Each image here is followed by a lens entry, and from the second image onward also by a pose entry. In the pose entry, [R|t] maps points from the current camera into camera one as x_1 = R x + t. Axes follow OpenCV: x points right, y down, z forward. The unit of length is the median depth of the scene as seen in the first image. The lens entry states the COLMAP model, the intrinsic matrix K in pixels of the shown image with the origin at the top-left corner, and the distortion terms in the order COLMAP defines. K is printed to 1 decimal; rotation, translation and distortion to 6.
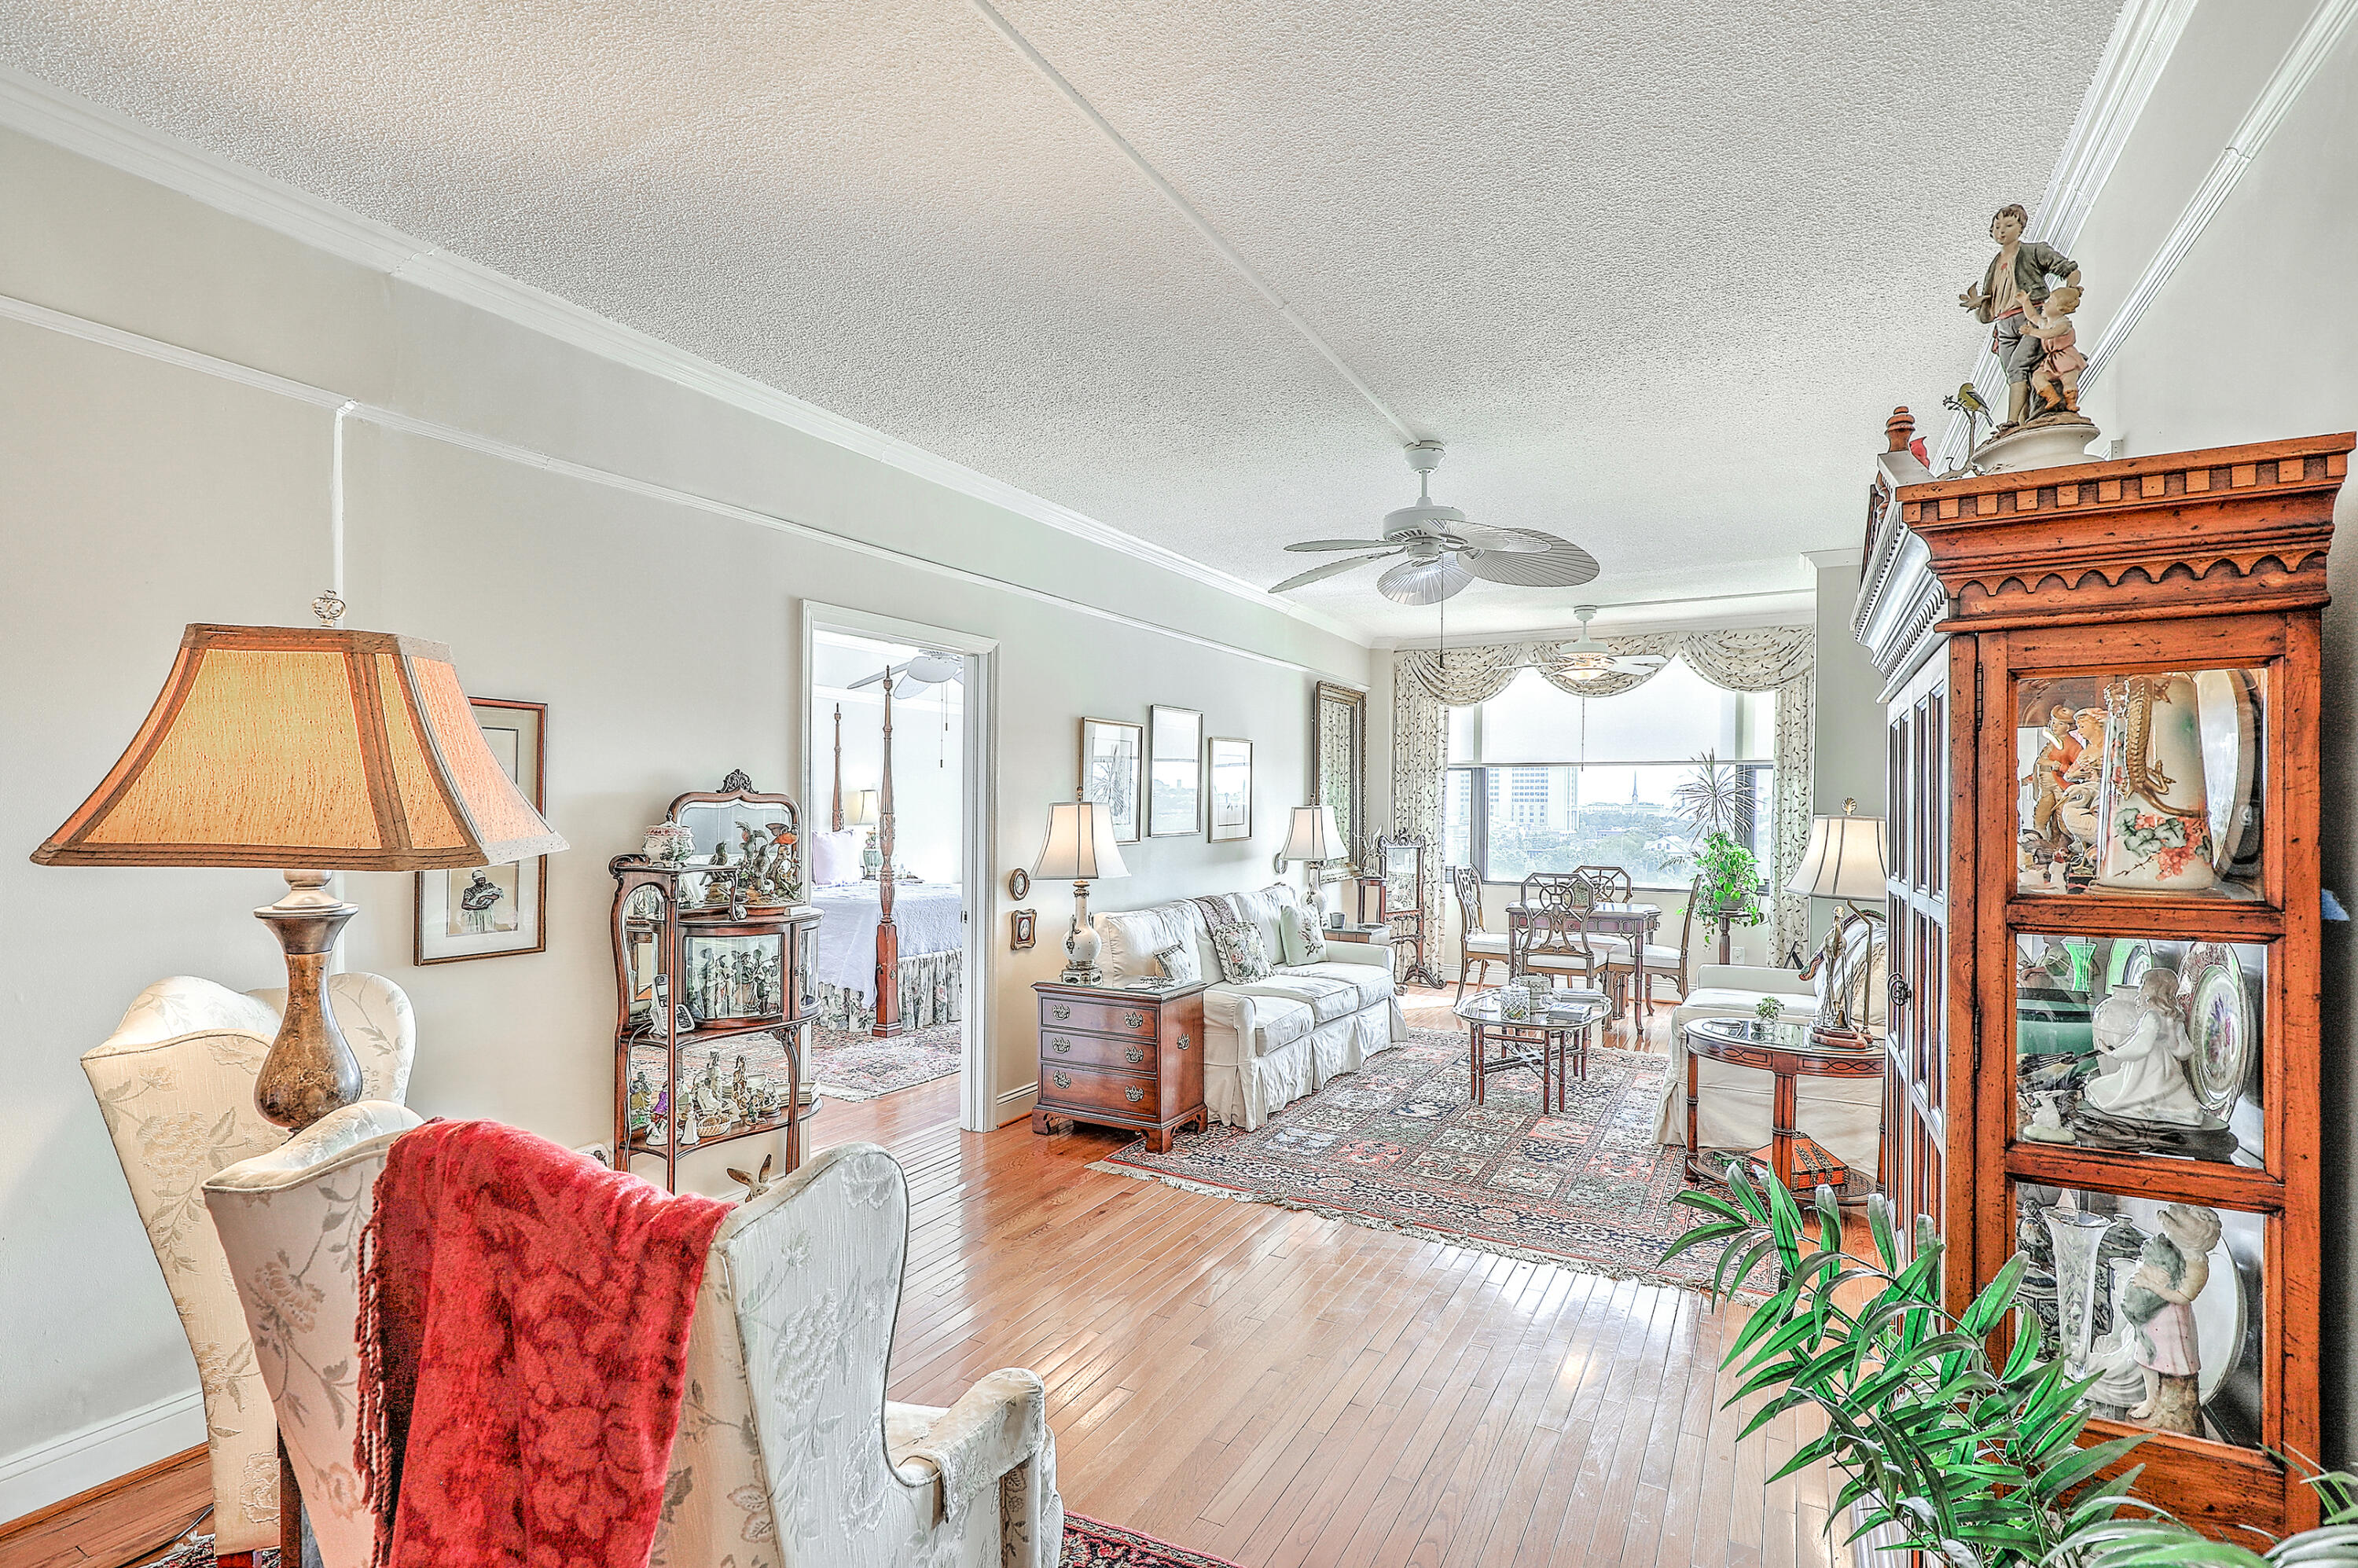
lens RADIAL K [[1076.2, 0, 1175.7], [0, 1076.2, 806.7], [0, 0, 1]] dist [-0.001045, 0.000816]
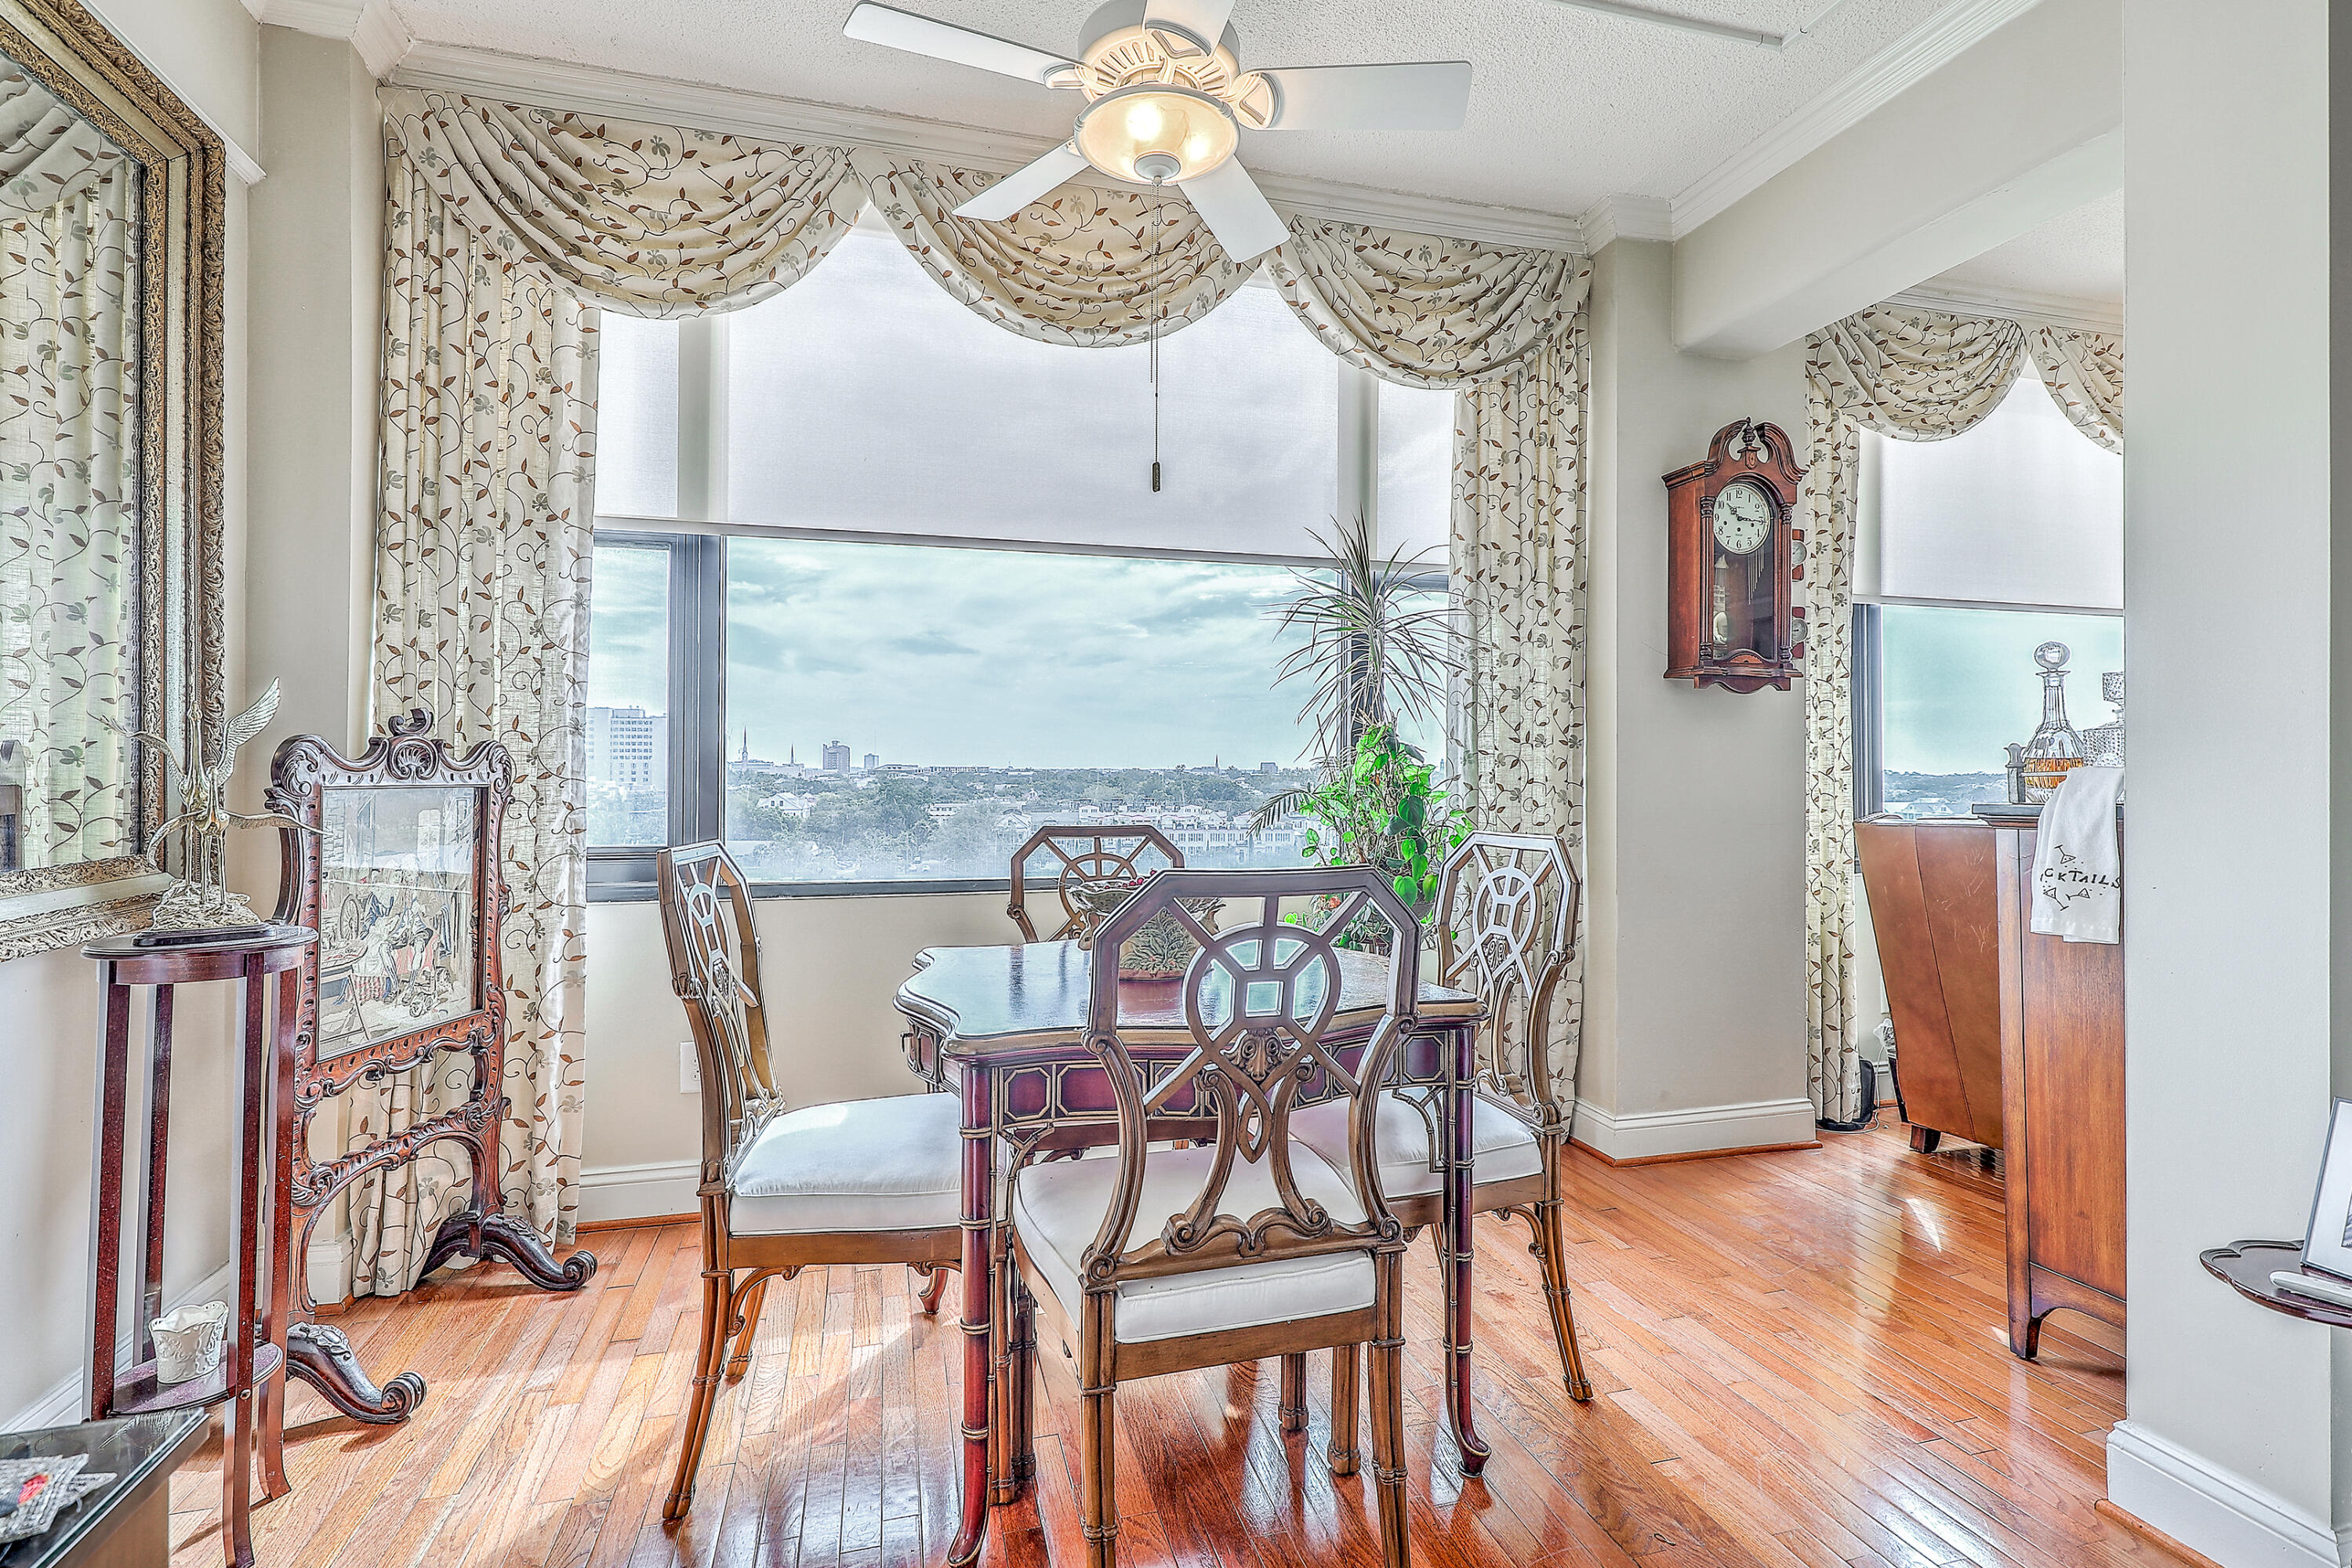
lens RADIAL K [[1073.5, 0, 1167.3], [0, 1073.5, 758.2], [0, 0, 1]] dist [-0.001045, 0.000816]
pose [[0.708421, 0.000405, 0.705790, 0.171913], [0.004496, 0.999977, -0.005087, 0.035660], [-0.705776, 0.006777, 0.708403, 0.749607]]
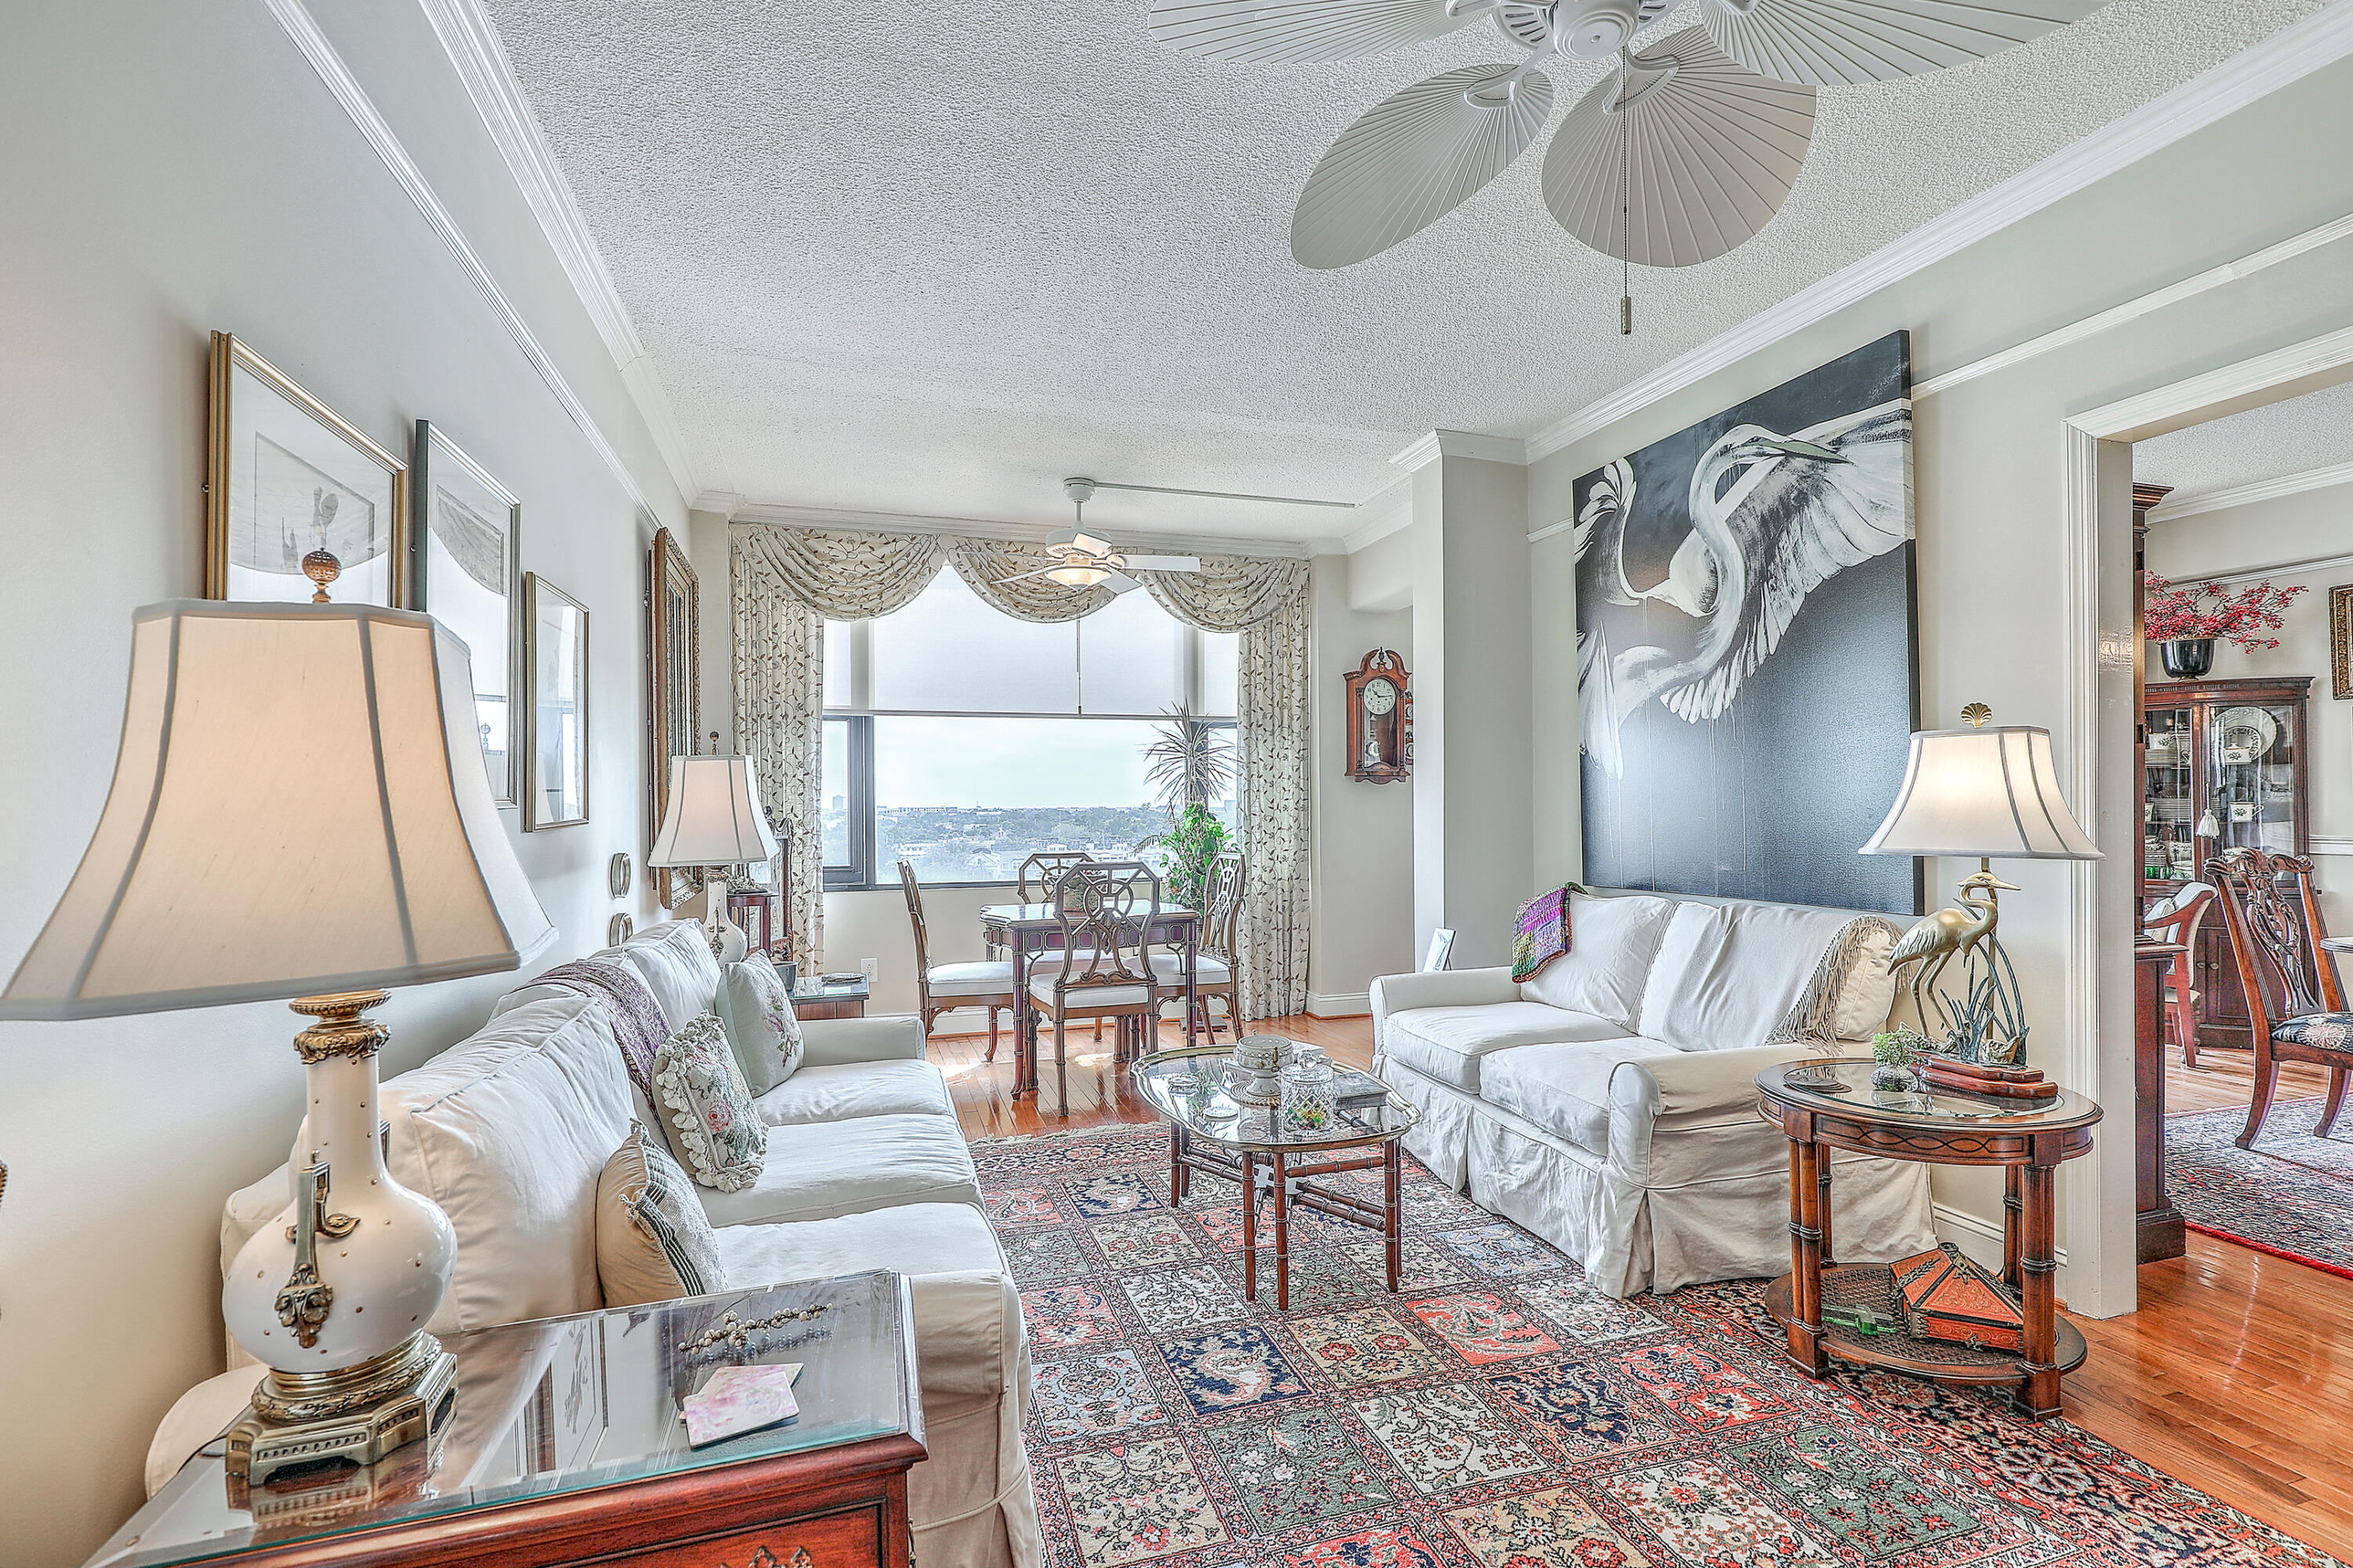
lens RADIAL K [[1074.0, 0, 1185.9], [0, 1074.0, 801.8], [0, 0, 1]] dist [-0.001045, 0.000816]
pose [[0.674840, -0.011750, 0.737870, -0.083054], [0.015672, 0.999876, 0.001588, 0.020680], [-0.737797, 0.010492, 0.674941, 0.450151]]
